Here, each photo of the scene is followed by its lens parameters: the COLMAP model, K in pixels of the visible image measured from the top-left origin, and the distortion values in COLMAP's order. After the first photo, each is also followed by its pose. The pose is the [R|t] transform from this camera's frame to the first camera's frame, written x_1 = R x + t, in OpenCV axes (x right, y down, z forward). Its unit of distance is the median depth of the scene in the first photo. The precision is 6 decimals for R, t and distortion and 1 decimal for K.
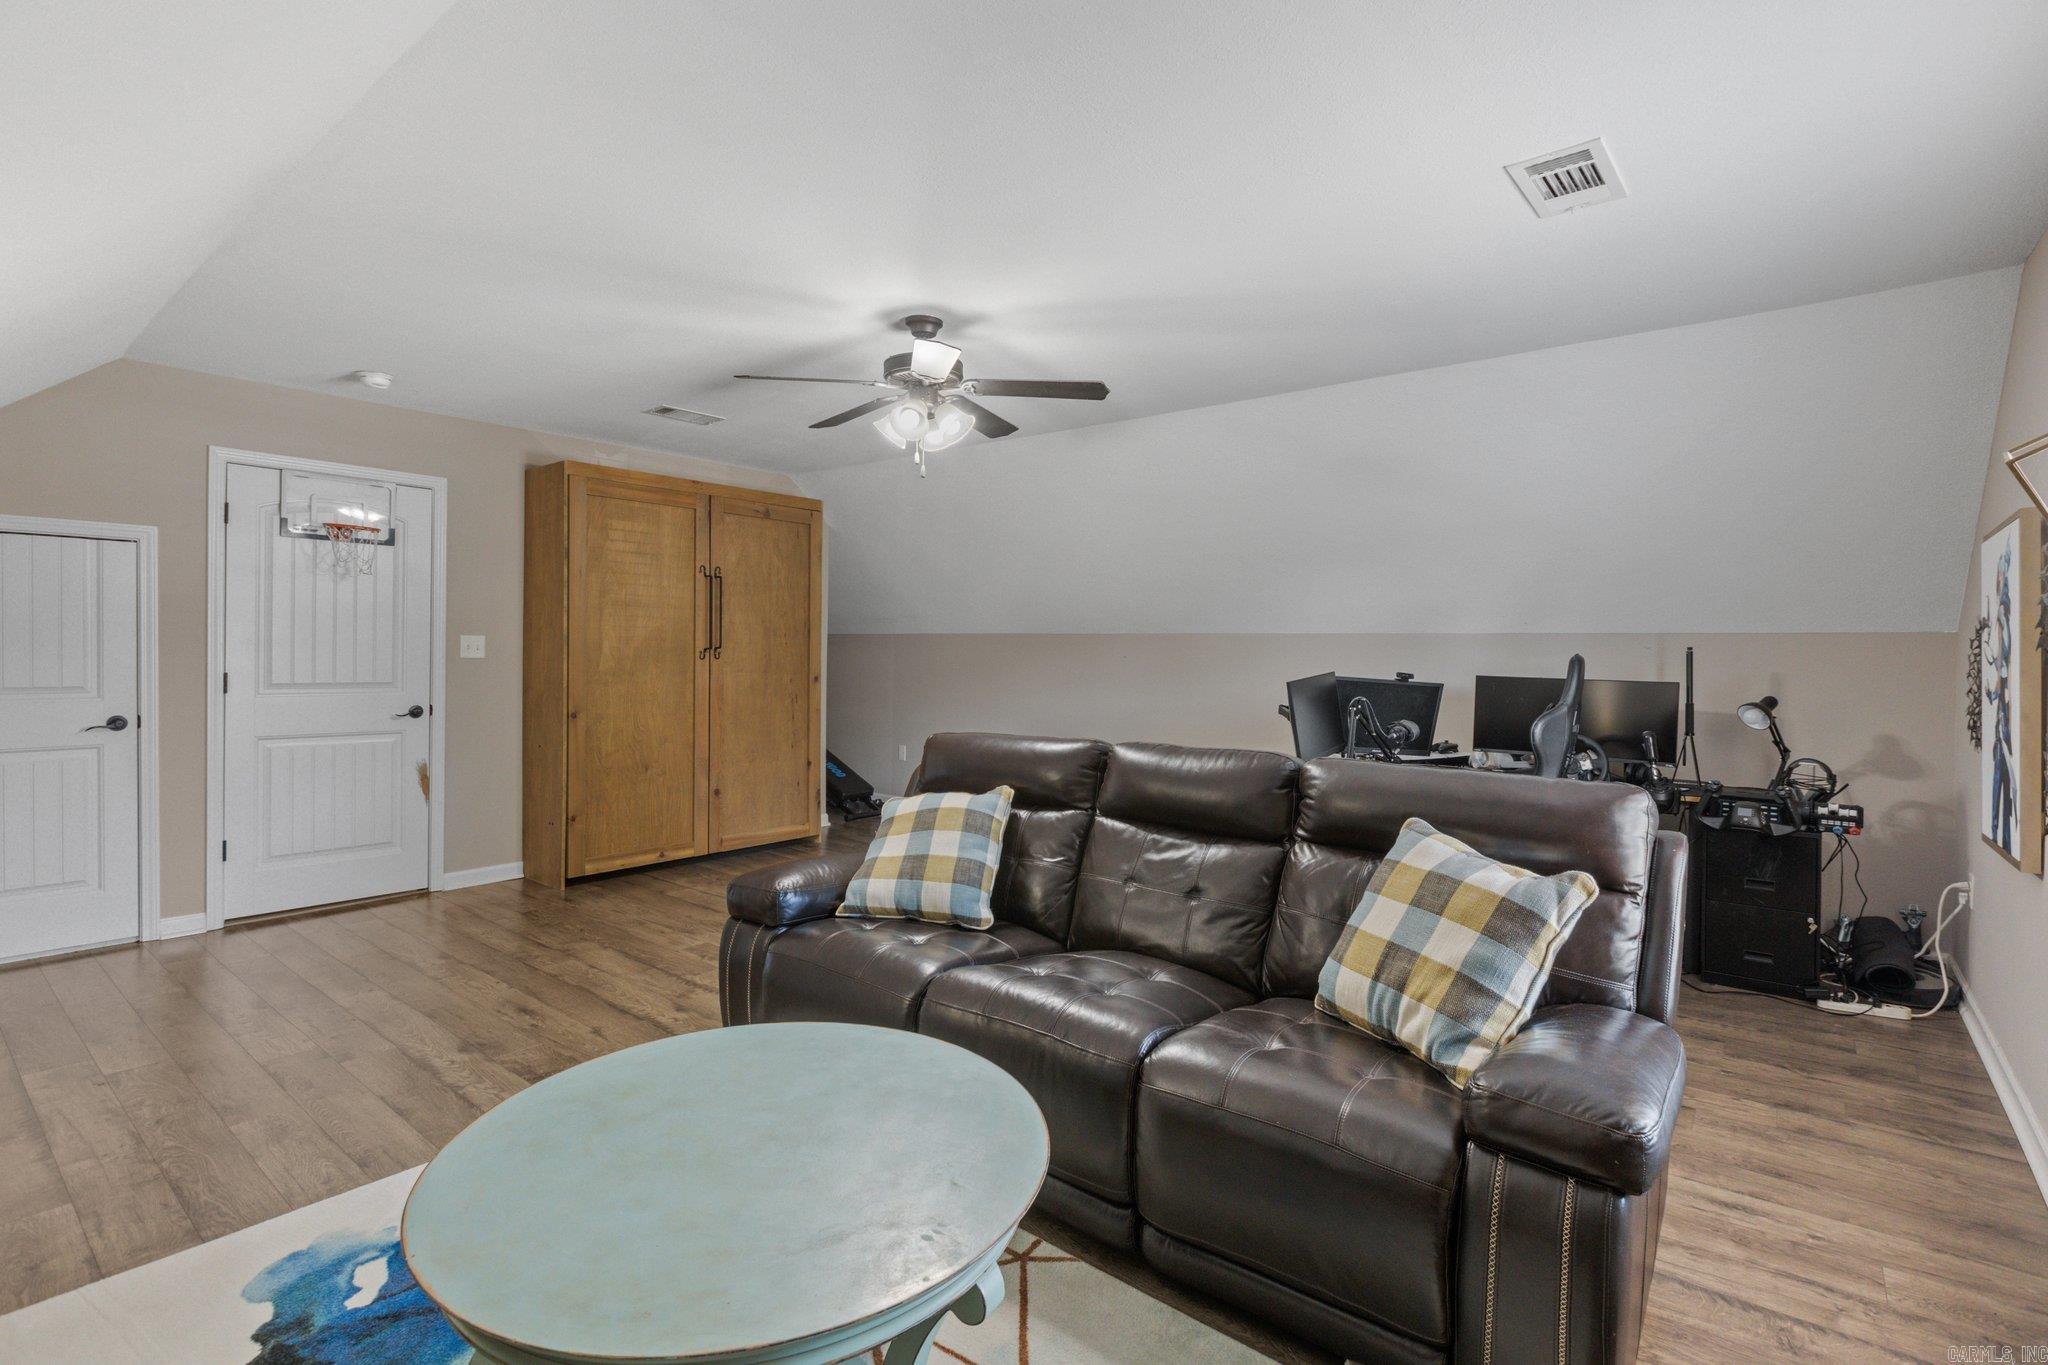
lens RADIAL K [[955.0, 0, 1024.1], [0, 955.0, 663.8], [0, 0, 1]] dist [-0.002745, -0.000809]
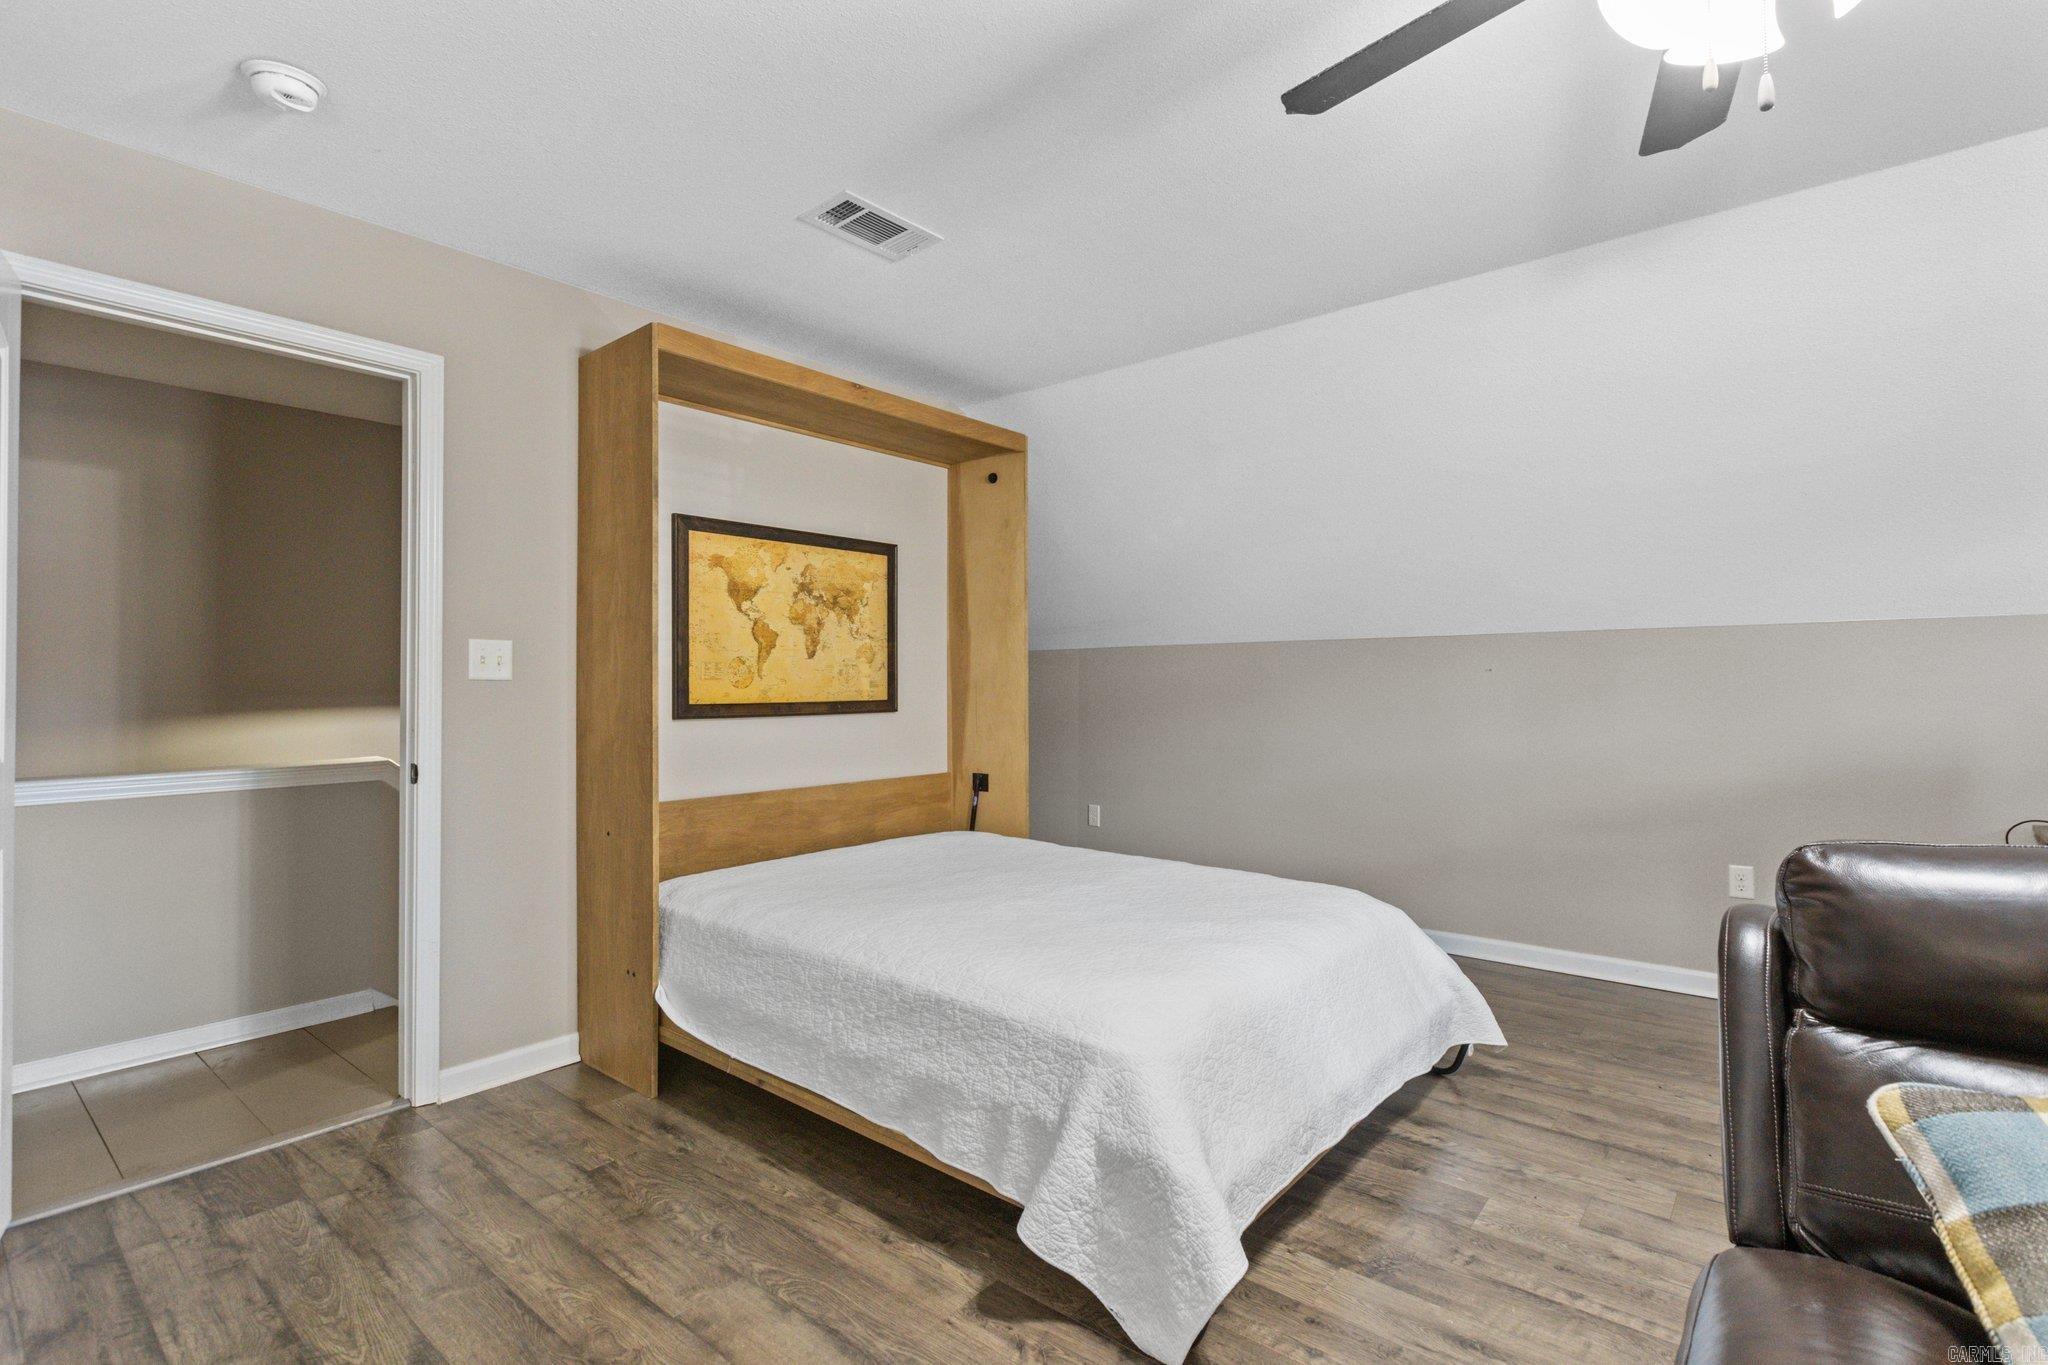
lens RADIAL K [[953.0, 0, 1041.8], [0, 953.0, 687.8], [0, 0, 1]] dist [-0.000604, -0.000091]
pose [[0.999933, -0.011395, -0.002241, -0.330117], [0.011367, 0.999860, -0.012318, 0.013476], [0.002381, 0.012292, 0.999922, 0.578011]]
